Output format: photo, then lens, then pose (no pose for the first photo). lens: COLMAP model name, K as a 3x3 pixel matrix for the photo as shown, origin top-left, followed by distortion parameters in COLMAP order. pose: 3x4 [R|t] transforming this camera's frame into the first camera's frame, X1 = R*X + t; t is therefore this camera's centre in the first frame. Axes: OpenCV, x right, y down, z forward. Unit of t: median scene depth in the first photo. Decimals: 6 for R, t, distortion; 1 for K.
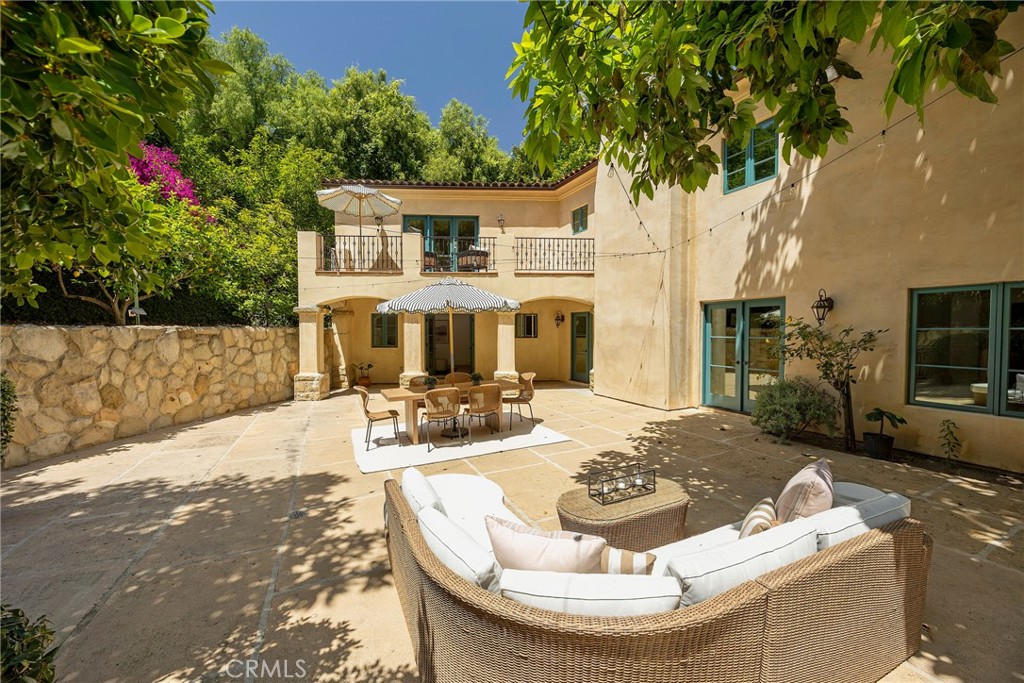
lens RADIAL K [[389.1, 0, 513.8], [0, 389.1, 343.5], [0, 0, 1]] dist [0.000580, -0.000069]
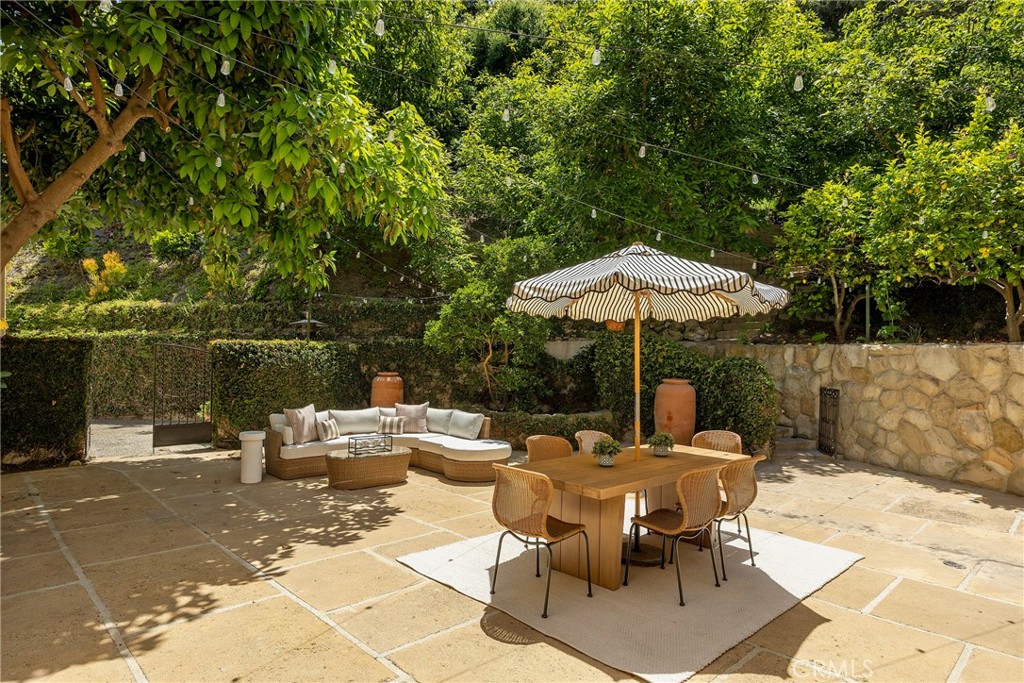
lens RADIAL K [[571.3, 0, 526.2], [0, 571.3, 343.1], [0, 0, 1]] dist [-0.000735, 0.002512]
pose [[-0.941645, -0.003859, -0.336586, 0.259673], [-0.011179, 0.999741, 0.019812, -0.061070], [0.336422, 0.022419, -0.941444, 1.853533]]
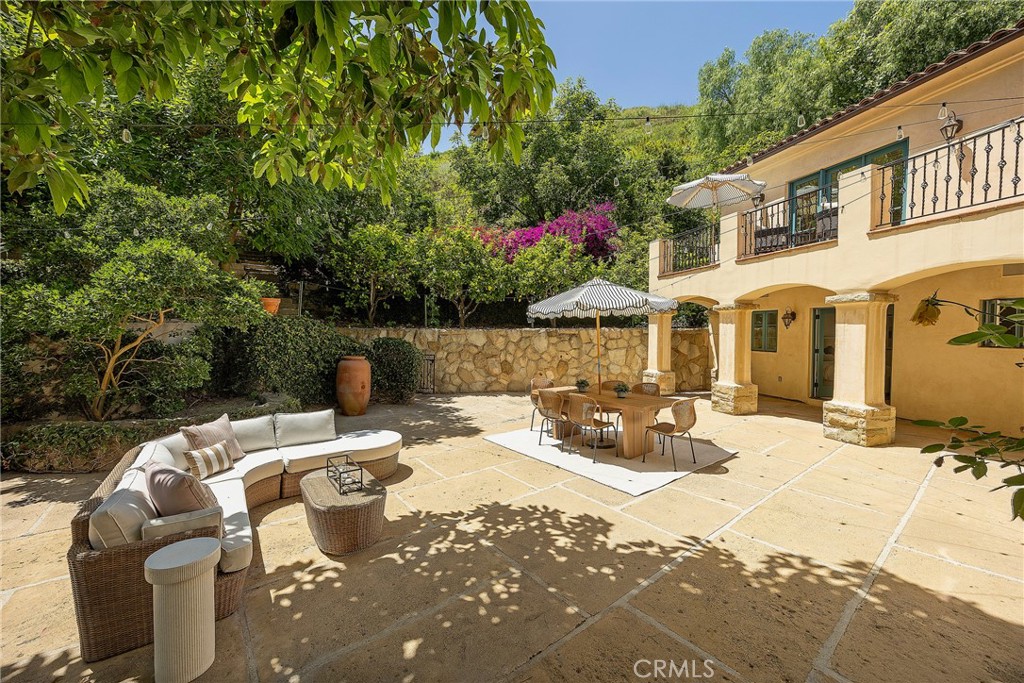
lens RADIAL K [[389.1, 0, 508.9], [0, 389.1, 338.1], [0, 0, 1]] dist [0.000580, -0.000069]
pose [[0.211363, 0.024135, -0.977110, 0.802885], [-0.030324, 0.999376, 0.018125, -0.037204], [0.976937, 0.025799, 0.211963, 0.659664]]
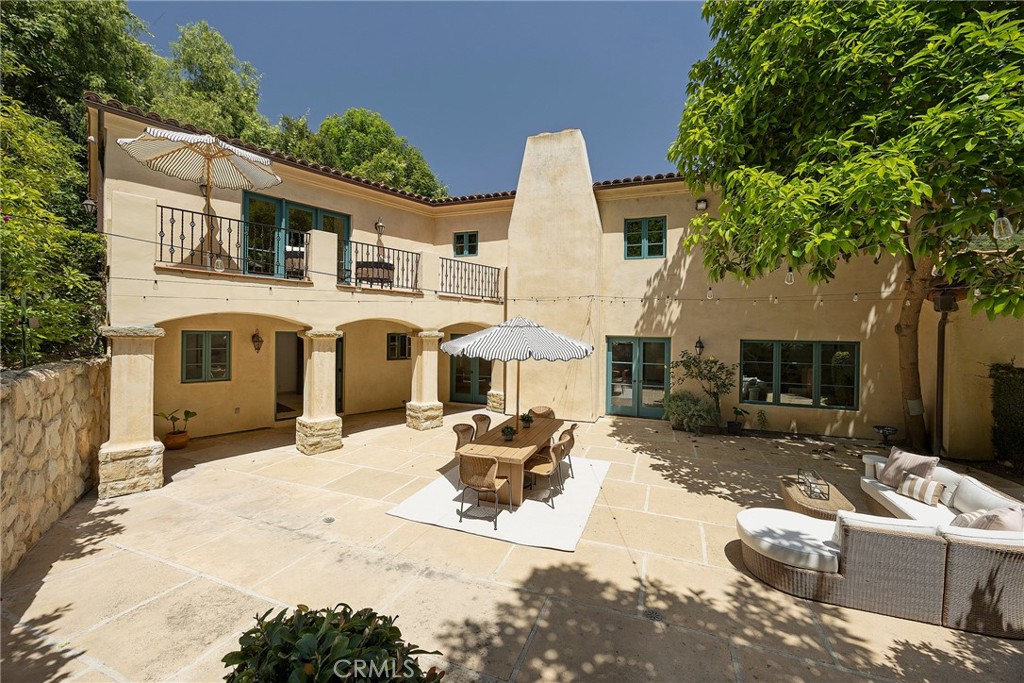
lens RADIAL K [[389.1, 0, 509.9], [0, 389.1, 336.5], [0, 0, 1]] dist [0.000580, -0.000069]
pose [[0.723288, 0.007831, 0.690502, -0.920876], [0.005555, 0.999837, -0.017158, -0.116838], [-0.690524, 0.016246, 0.723127, 0.376324]]
